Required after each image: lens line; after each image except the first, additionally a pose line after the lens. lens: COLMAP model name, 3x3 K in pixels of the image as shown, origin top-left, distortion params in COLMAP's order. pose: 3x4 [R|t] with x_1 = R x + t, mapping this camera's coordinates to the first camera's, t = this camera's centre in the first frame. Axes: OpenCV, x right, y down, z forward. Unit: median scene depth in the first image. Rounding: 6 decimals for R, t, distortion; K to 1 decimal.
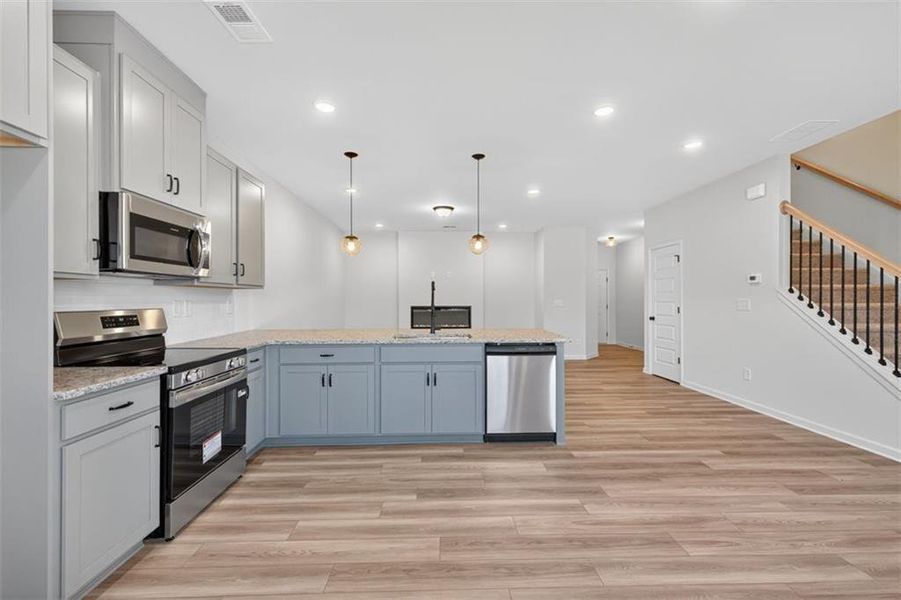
lens RADIAL K [[371.7, 0, 450.5], [0, 371.7, 300.0], [0, 0, 1]] dist [0.004558, 0.000230]
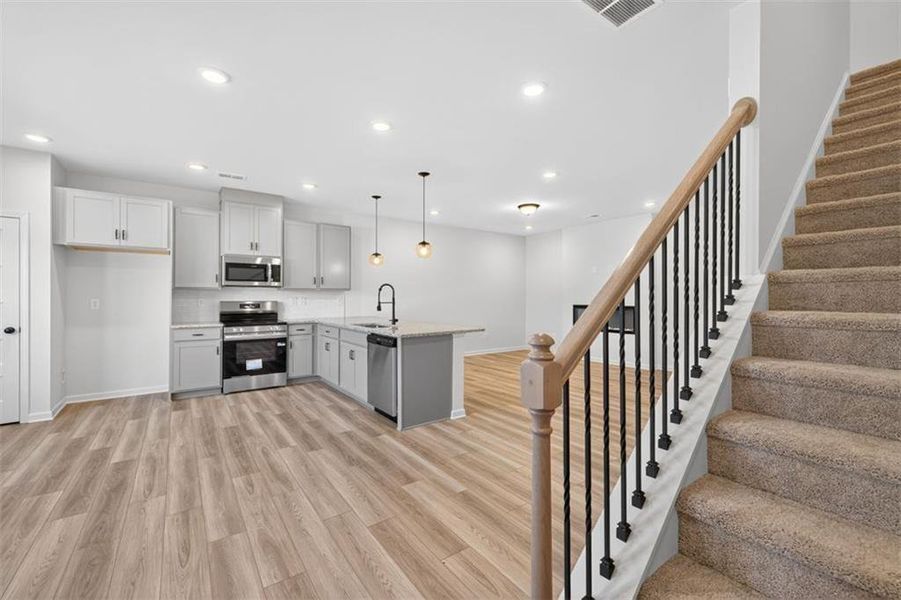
lens RADIAL K [[375.6, 0, 454.0], [0, 375.6, 295.4], [0, 0, 1]] dist [0.001087, 0.000082]
pose [[0.572306, 0.001496, -0.820039, 1.533451], [-0.006067, 0.999979, -0.002409, -0.010553], [0.820018, 0.006354, 0.572303, 0.579967]]
